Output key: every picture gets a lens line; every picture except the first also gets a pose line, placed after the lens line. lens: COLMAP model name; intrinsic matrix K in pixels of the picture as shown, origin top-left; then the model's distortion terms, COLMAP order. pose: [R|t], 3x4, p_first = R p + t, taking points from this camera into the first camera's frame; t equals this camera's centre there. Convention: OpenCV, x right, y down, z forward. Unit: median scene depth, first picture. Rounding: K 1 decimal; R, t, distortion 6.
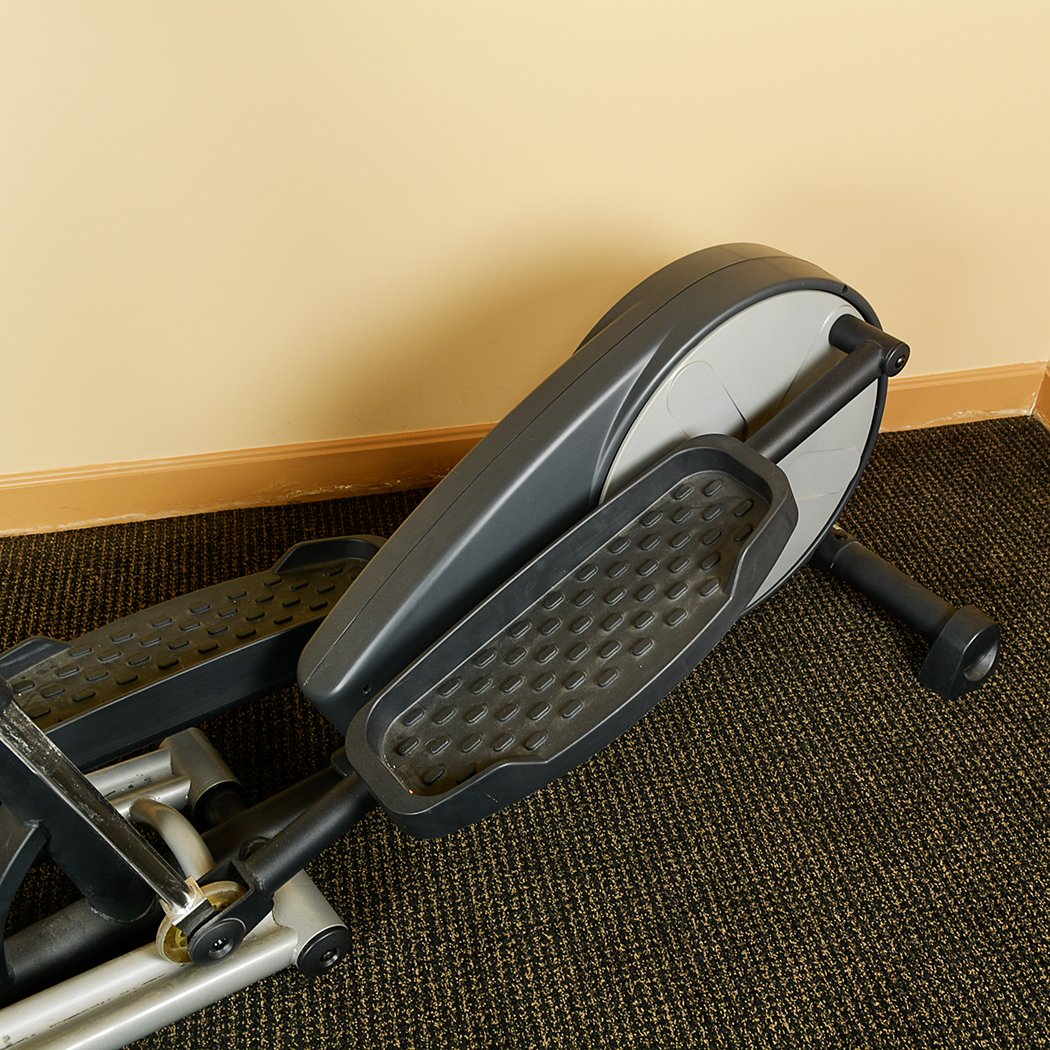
lens RADIAL K [[1204.1, 0, 591.7], [0, 1204.1, 526.9], [0, 0, 1]] dist [0.019720, 0.004023]
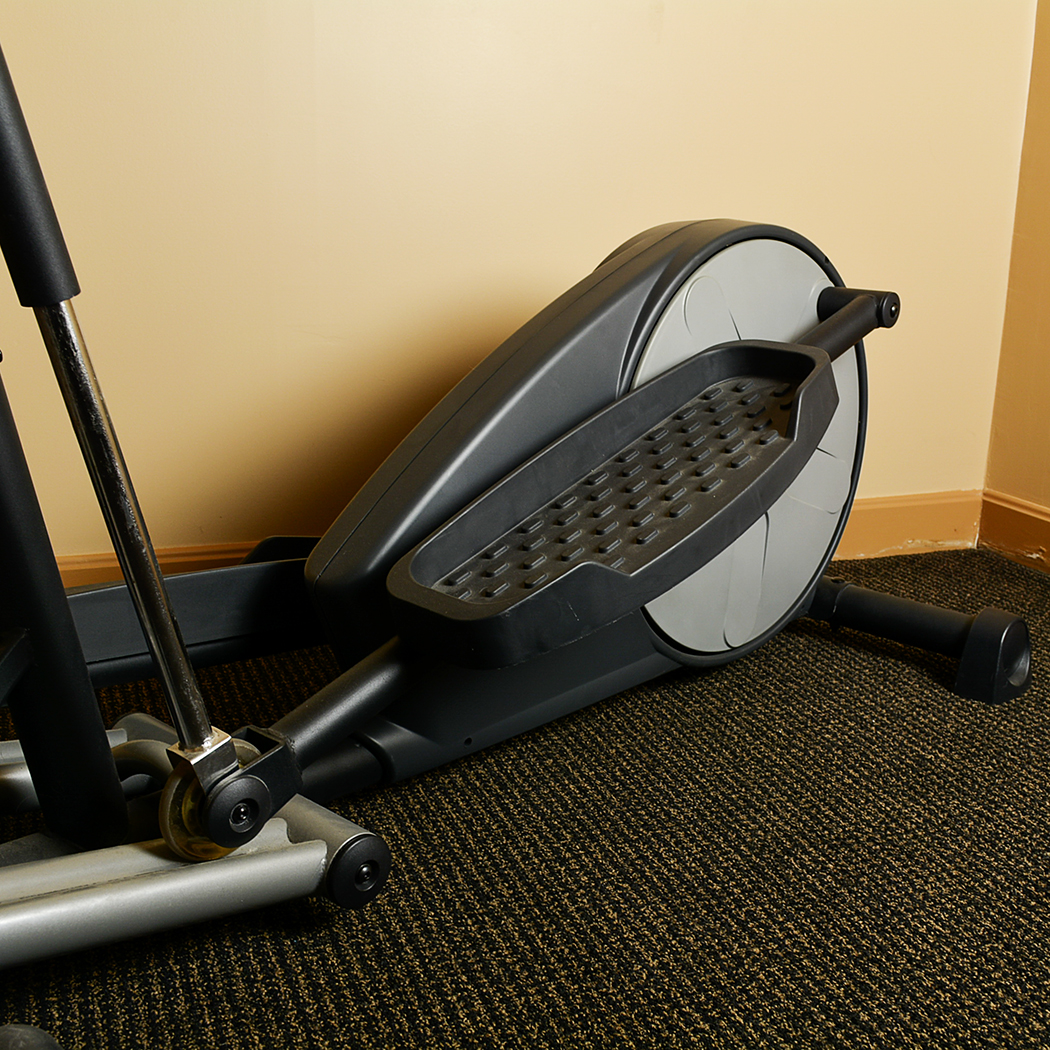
lens RADIAL K [[1312.2, 0, 587.6], [0, 1312.2, 525.3], [0, 0, 1]] dist [-0.021750, 0.031726]
pose [[0.986909, -0.038097, 0.156714, -0.184783], [0.097959, 0.913519, -0.394824, 0.457758], [-0.128119, 0.405007, 0.905292, 0.119475]]
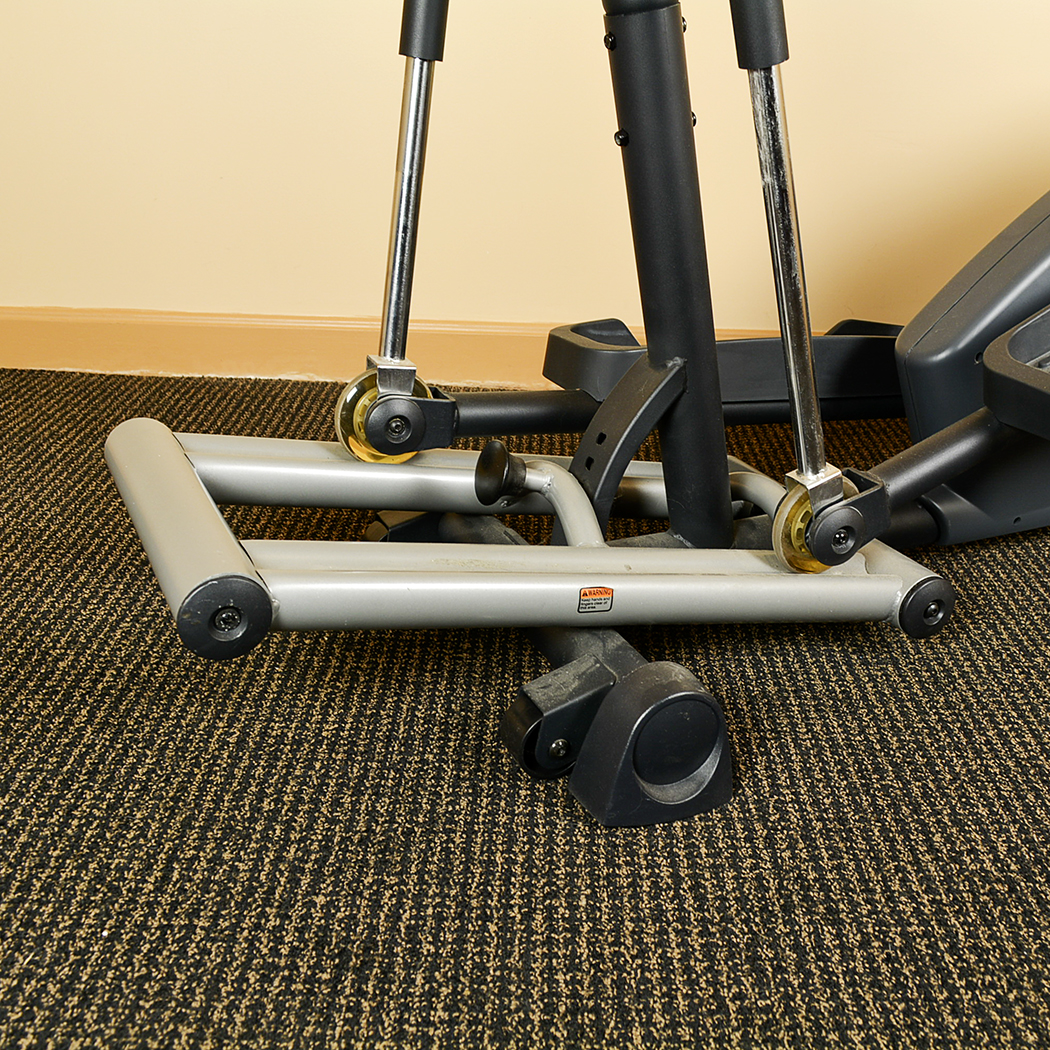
lens RADIAL K [[1204.1, 0, 591.7], [0, 1204.1, 526.9], [0, 0, 1]] dist [0.019720, 0.004023]
pose [[0.977772, 0.086401, -0.191039, -0.274962], [-0.134632, 0.957214, -0.256154, 0.512143], [0.160734, 0.276180, 0.947570, 0.099910]]
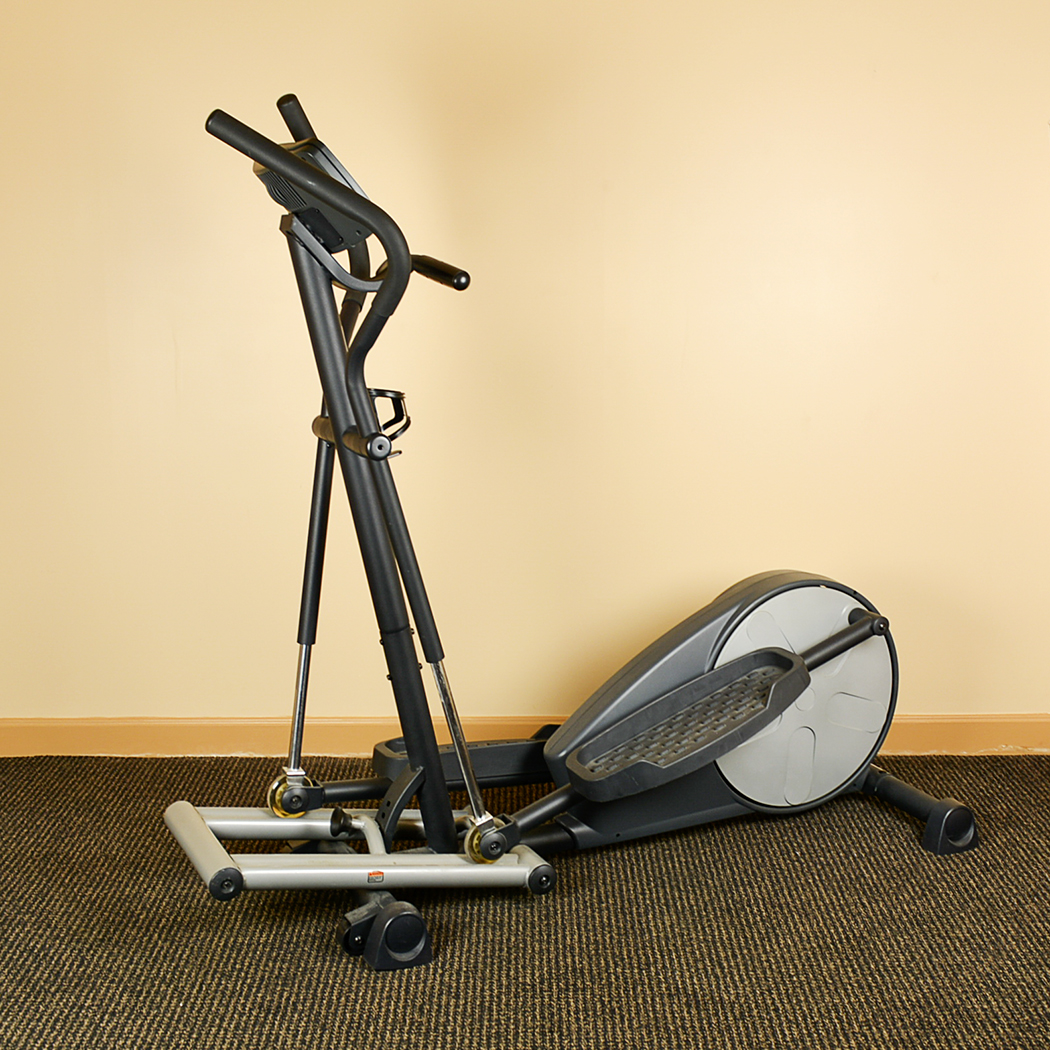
lens RADIAL K [[1491.7, 0, 543.5], [0, 1491.7, 521.4], [0, 0, 1]] dist [0.022360, -0.013211]
pose [[0.974654, 0.012591, -0.223361, 0.271431], [-0.114737, 0.885238, -0.450765, 0.838572], [0.192052, 0.464968, 0.864246, -1.177082]]
